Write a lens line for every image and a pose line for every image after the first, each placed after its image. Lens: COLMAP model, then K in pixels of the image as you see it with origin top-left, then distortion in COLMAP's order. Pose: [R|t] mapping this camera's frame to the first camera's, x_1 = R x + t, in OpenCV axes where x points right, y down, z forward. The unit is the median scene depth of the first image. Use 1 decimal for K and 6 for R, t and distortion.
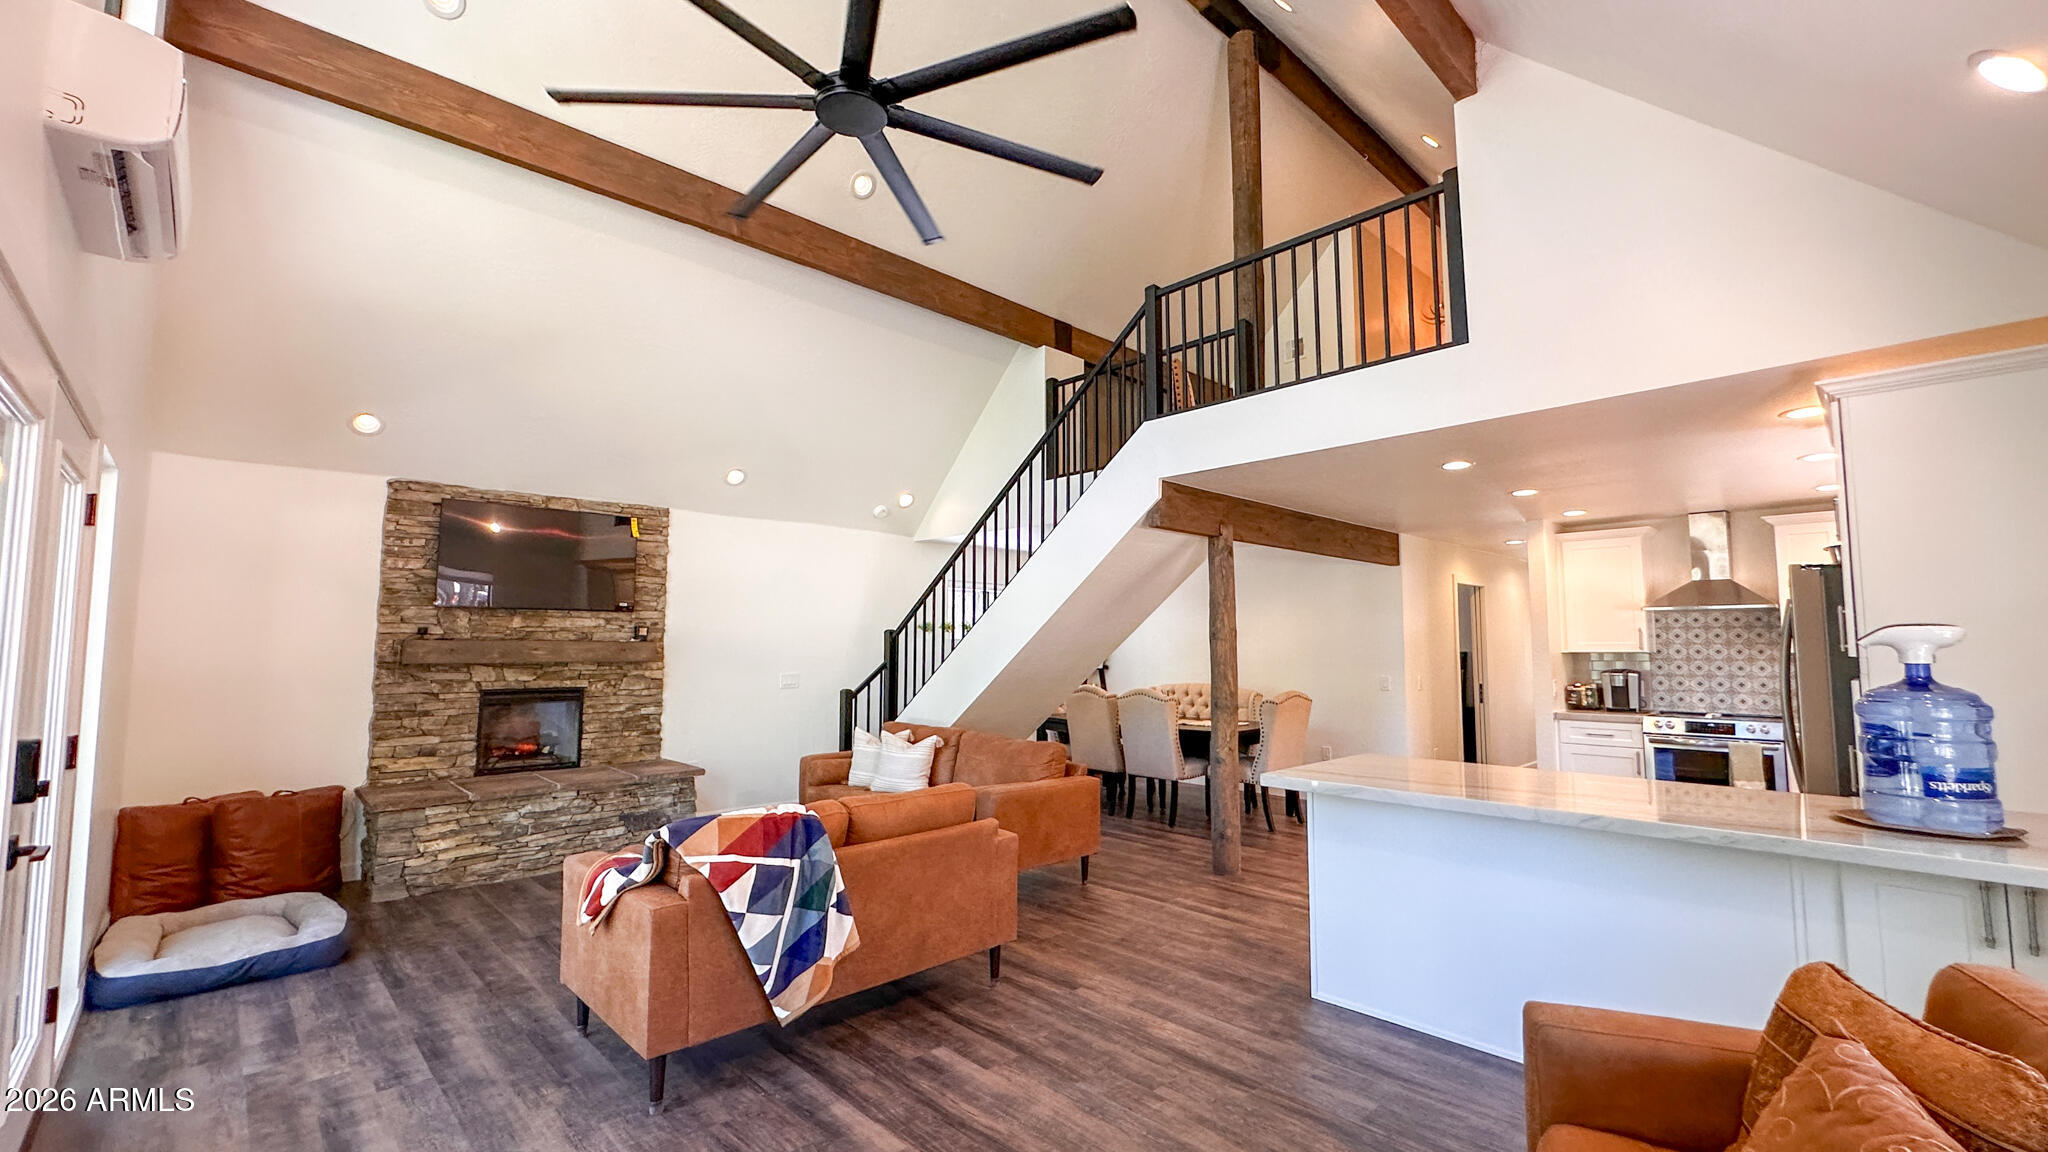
lens RADIAL K [[855.1, 0, 1024.0], [0, 855.1, 576.0], [0, 0, 1]] dist [-0.000102, 0.000214]
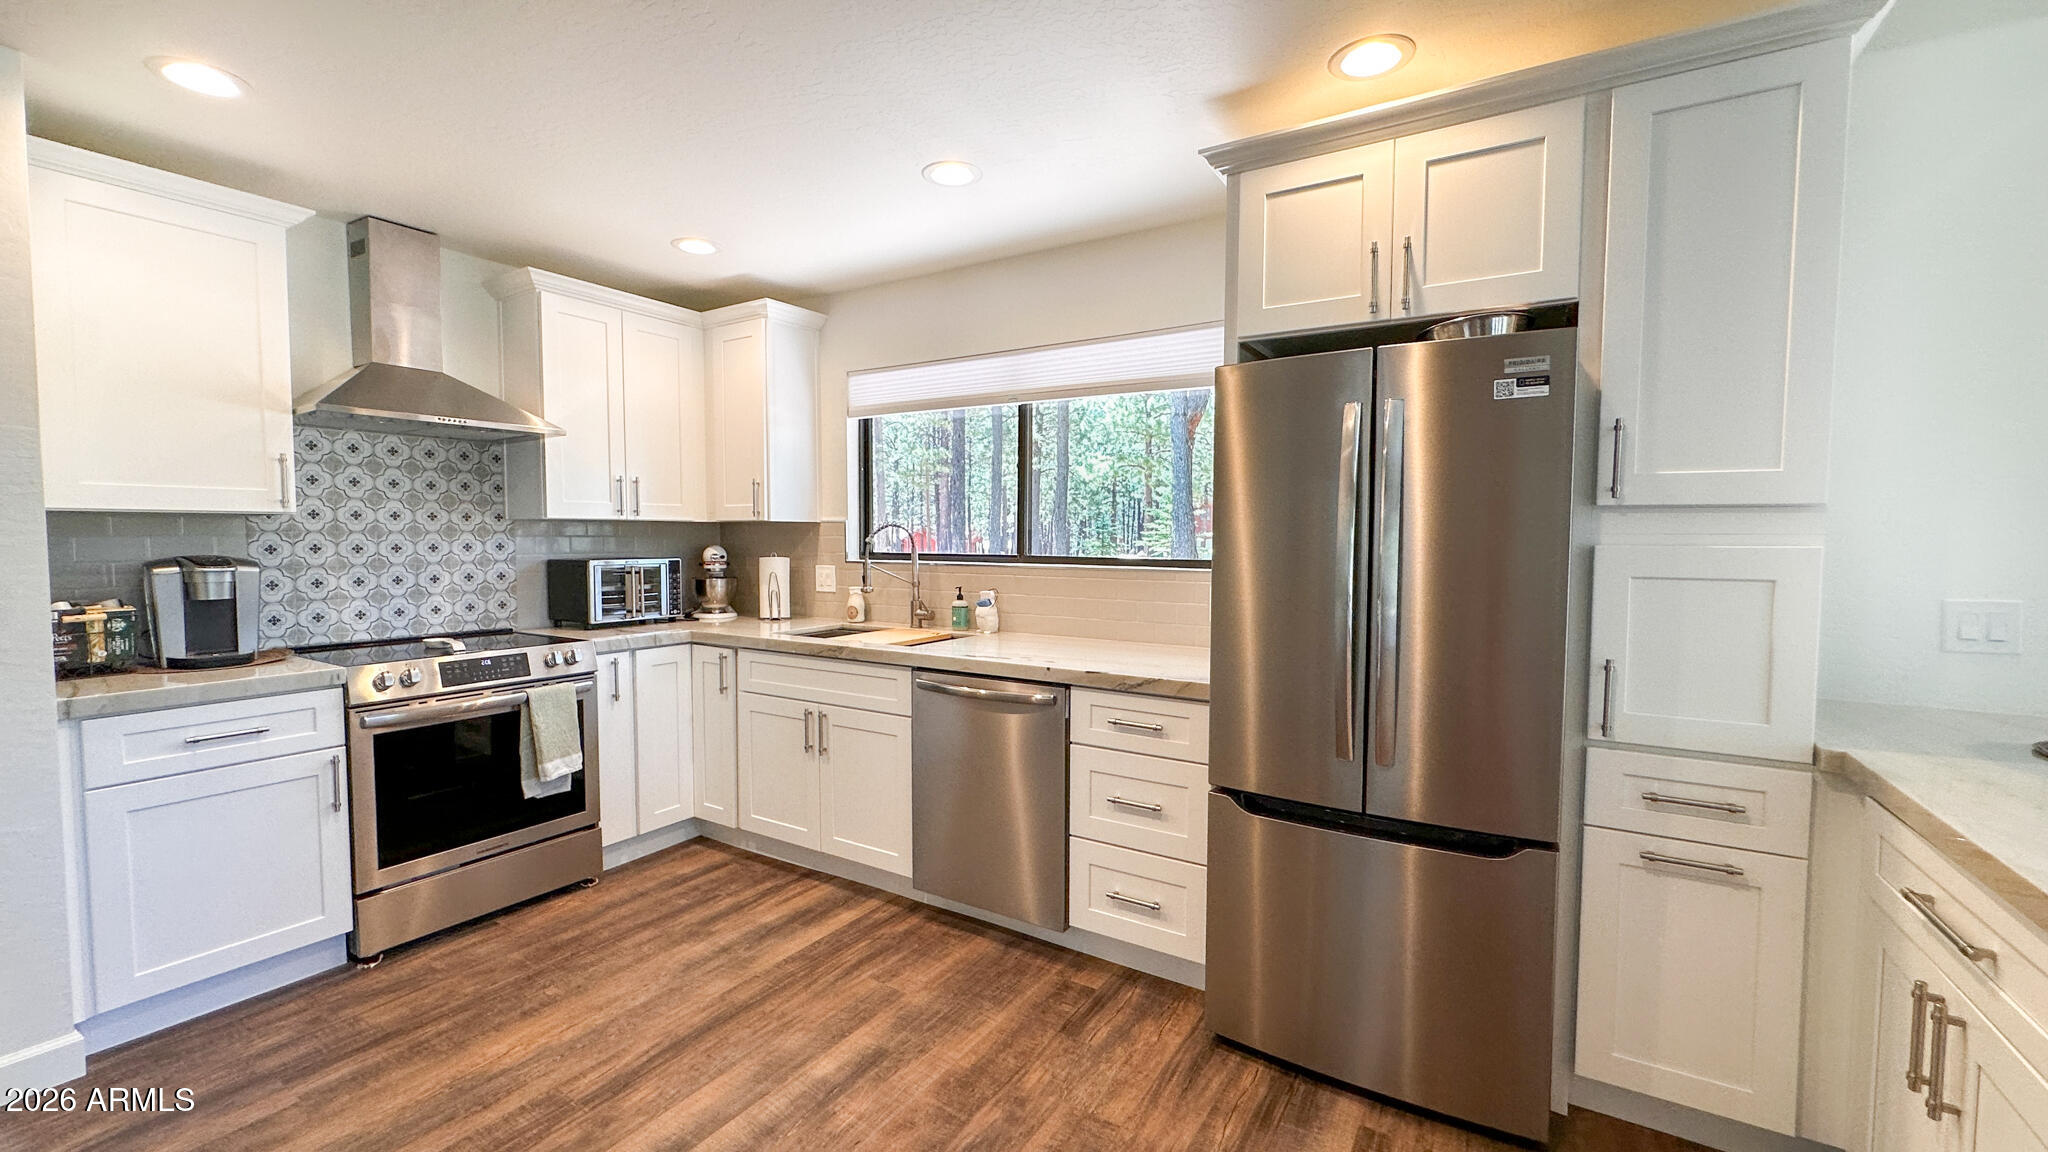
lens RADIAL K [[822.1, 0, 1024.0], [0, 822.1, 576.0], [0, 0, 1]] dist [-0.003063, 0.000010]
pose [[-0.242232, -0.049878, 0.968935, 0.258353], [-0.085769, 0.995869, 0.029822, 0.079040], [-0.966420, -0.075881, -0.245510, 0.772161]]
